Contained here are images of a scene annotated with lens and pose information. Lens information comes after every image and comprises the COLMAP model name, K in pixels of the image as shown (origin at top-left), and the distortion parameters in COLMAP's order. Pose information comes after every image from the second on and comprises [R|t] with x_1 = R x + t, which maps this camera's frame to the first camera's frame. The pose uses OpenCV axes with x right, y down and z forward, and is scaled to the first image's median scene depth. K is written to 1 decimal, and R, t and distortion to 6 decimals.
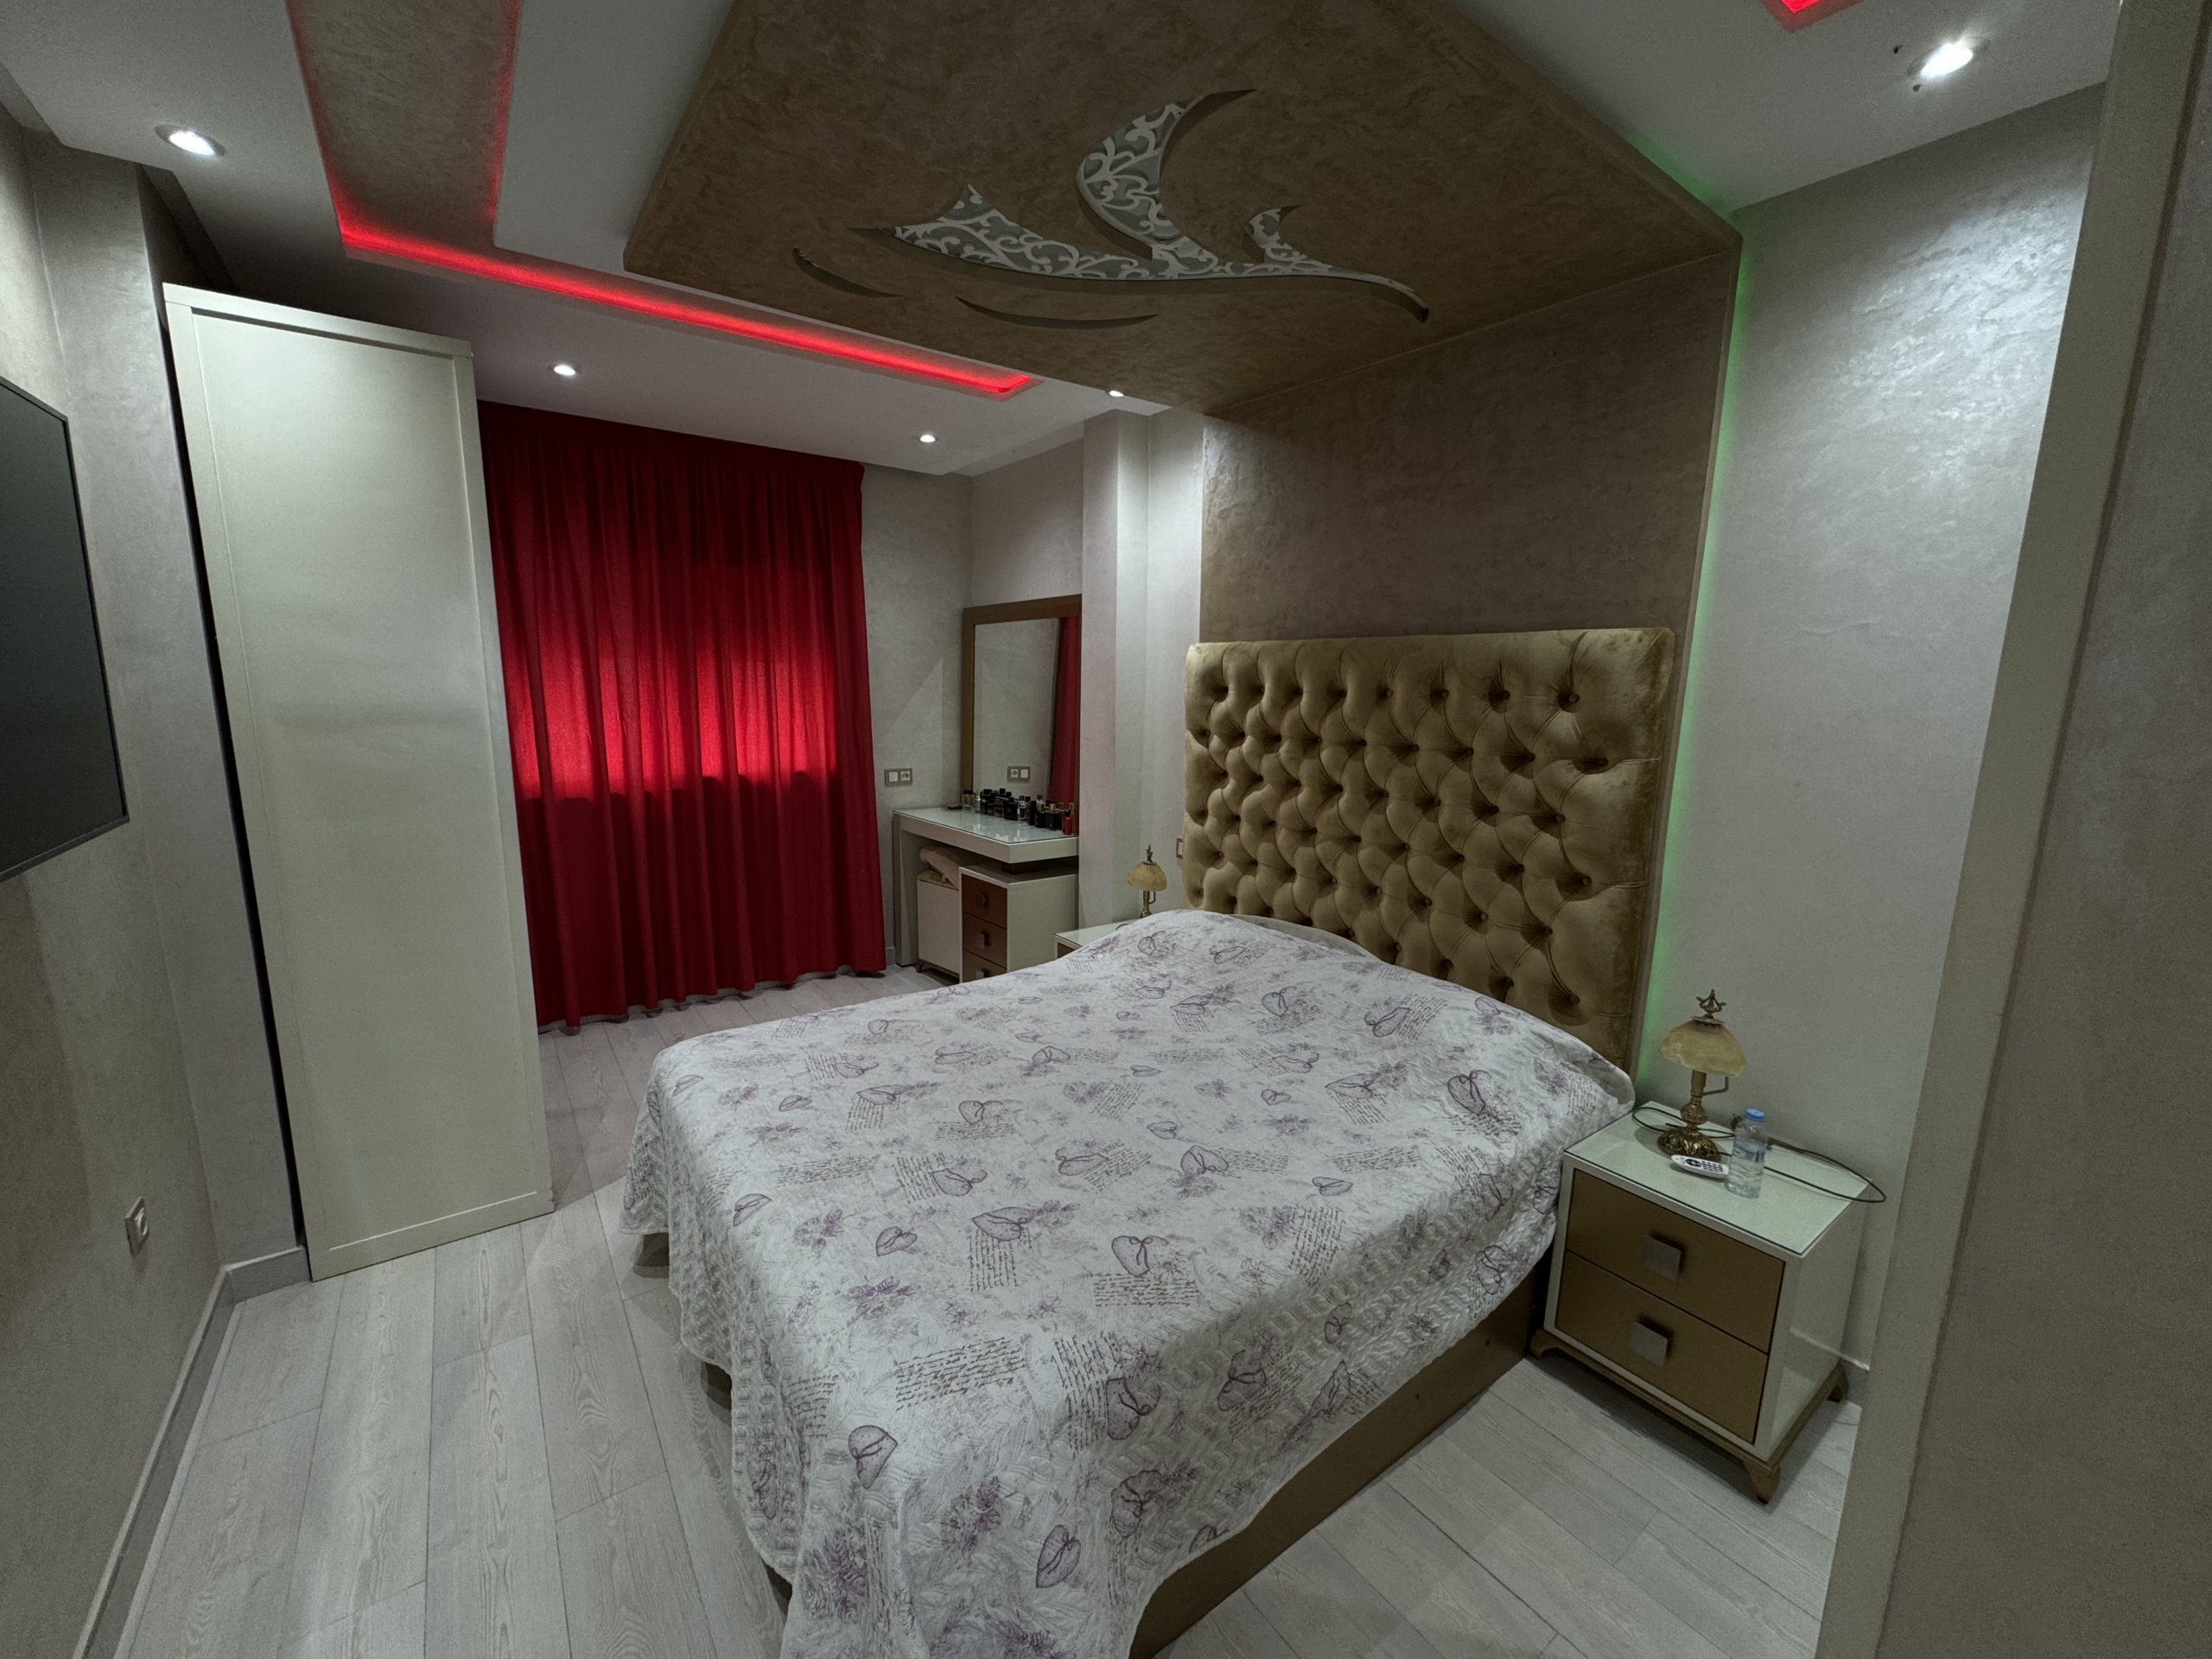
lens RADIAL K [[881.8, 0, 1104.7], [0, 881.8, 831.1], [0, 0, 1]] dist [-0.000228, 0.000014]
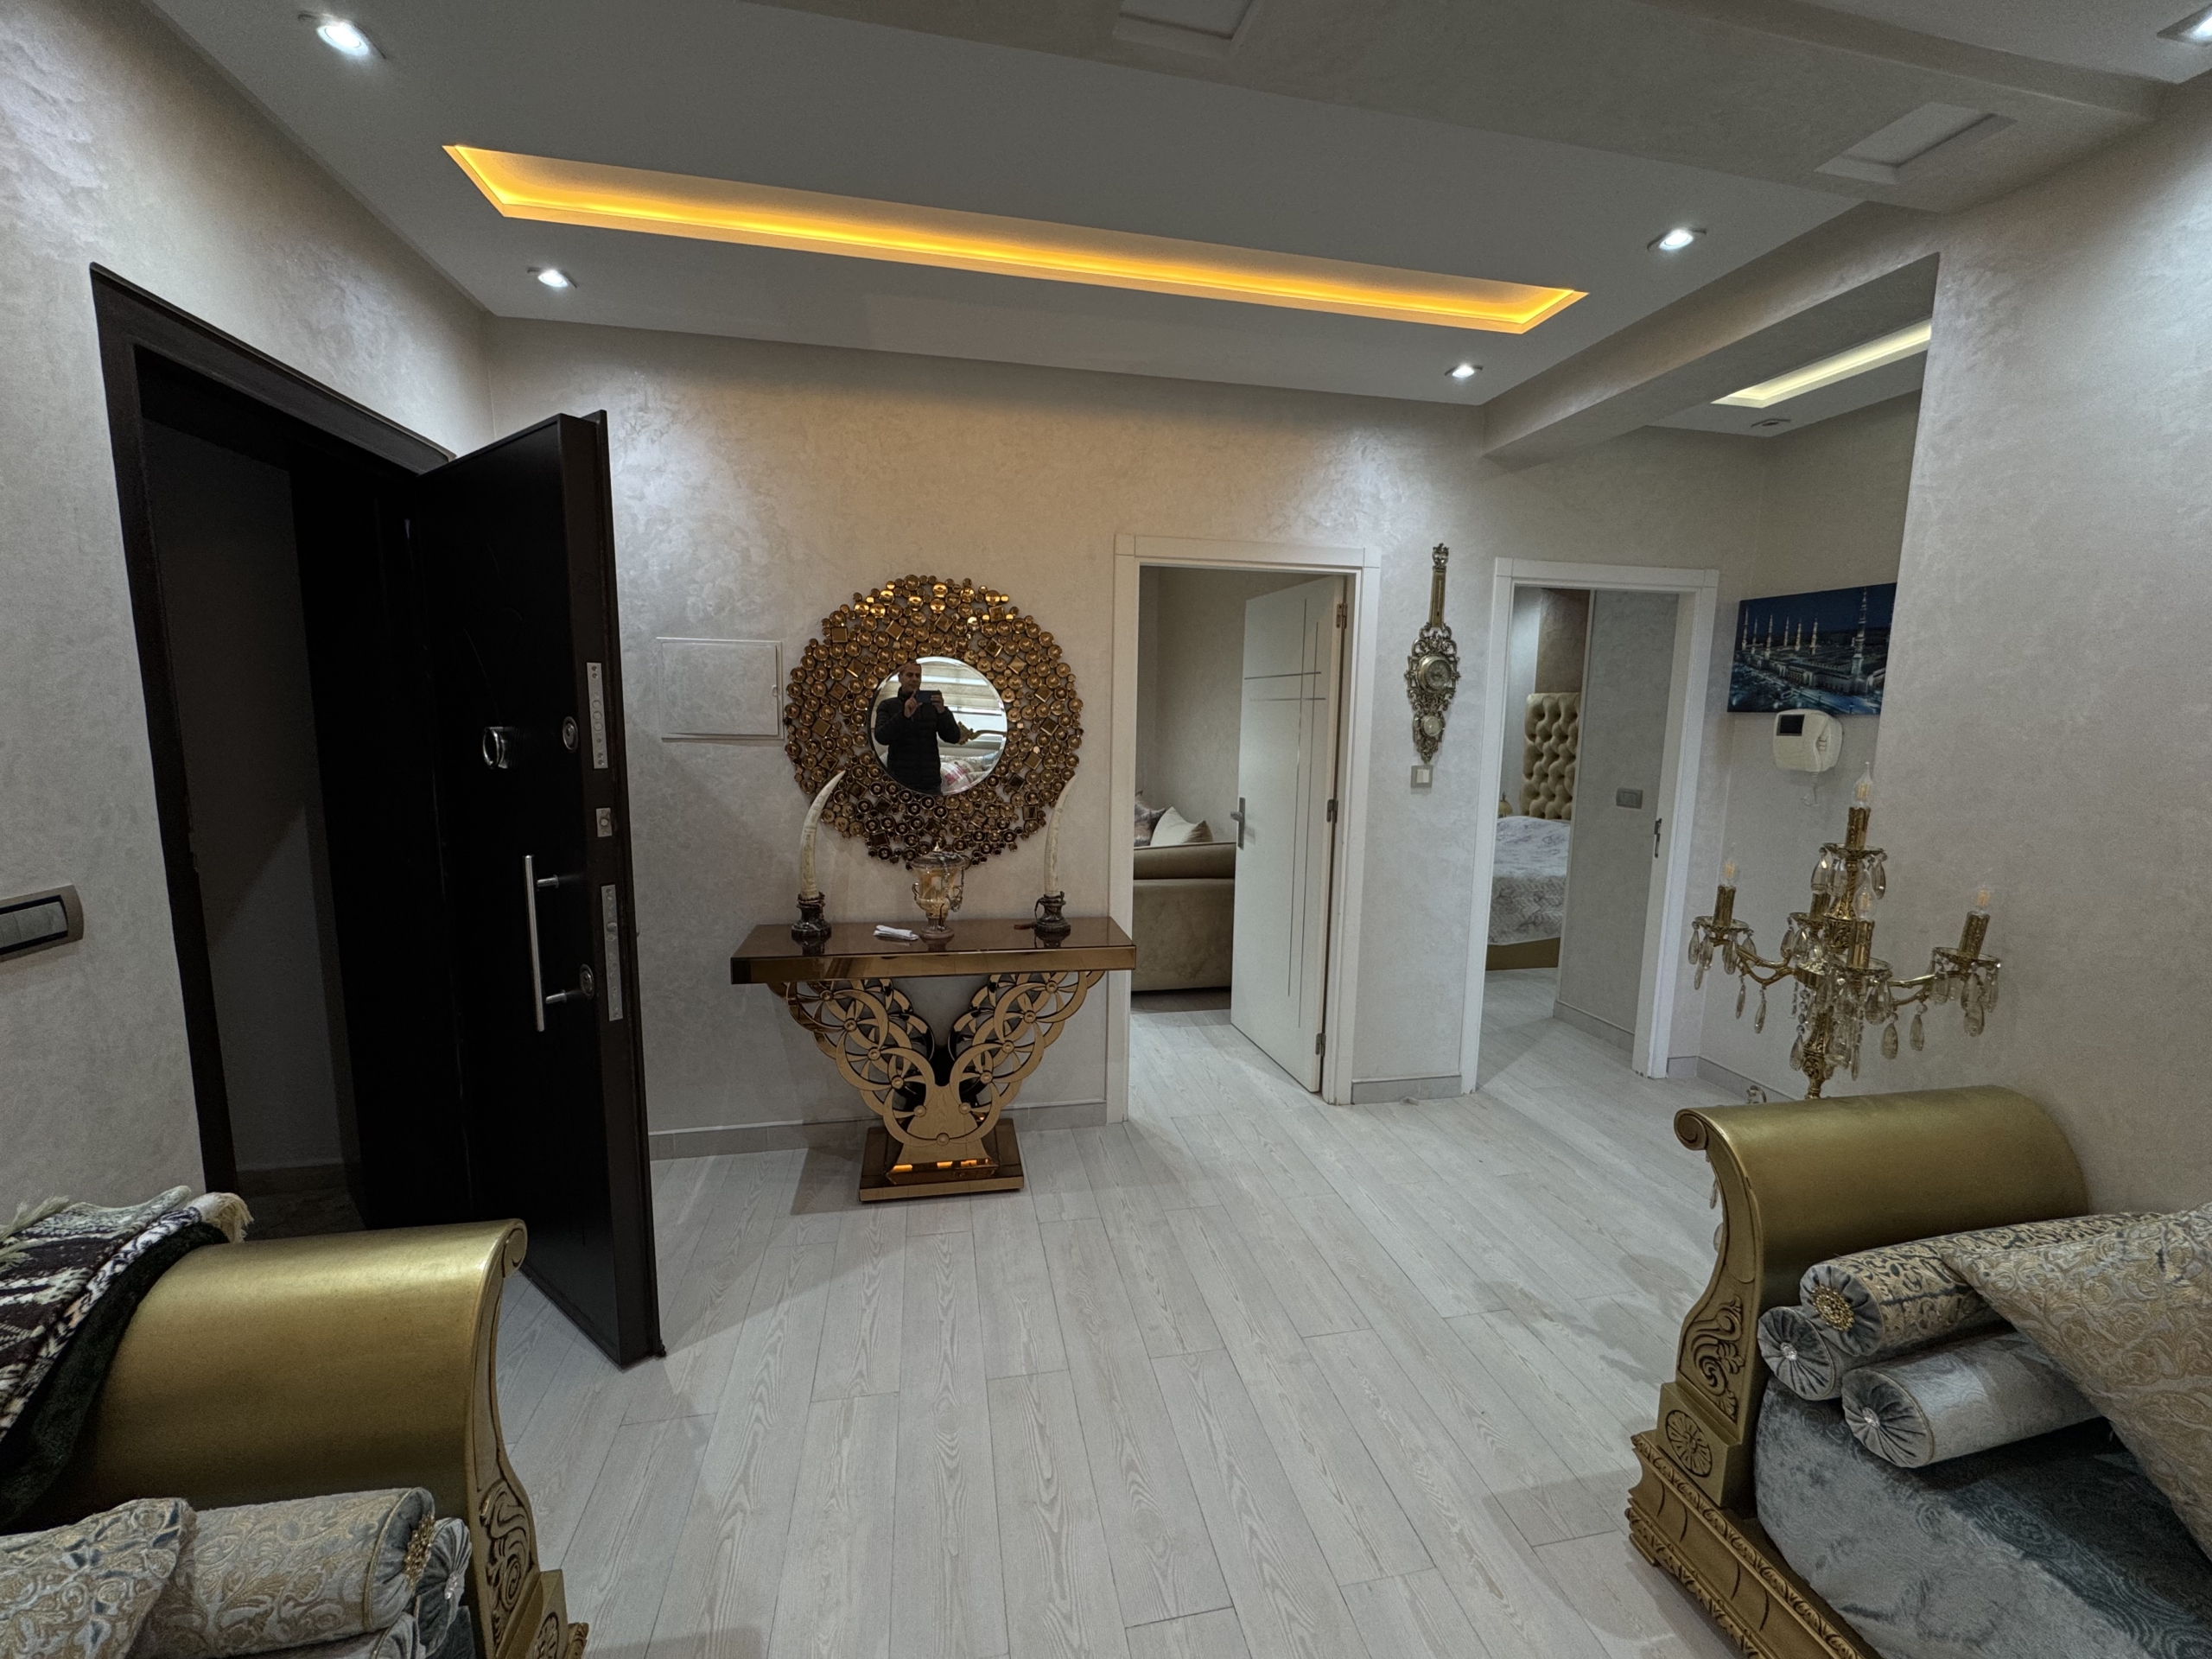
lens RADIAL K [[881.8, 0, 1106.5], [0, 881.8, 827.8], [0, 0, 1]] dist [-0.000228, 0.000014]
pose [[0.910117, 0.052686, -0.410988, 0.063827], [-0.071271, 0.997005, -0.030017, 0.254405], [0.408176, 0.056611, 0.911146, -1.381111]]
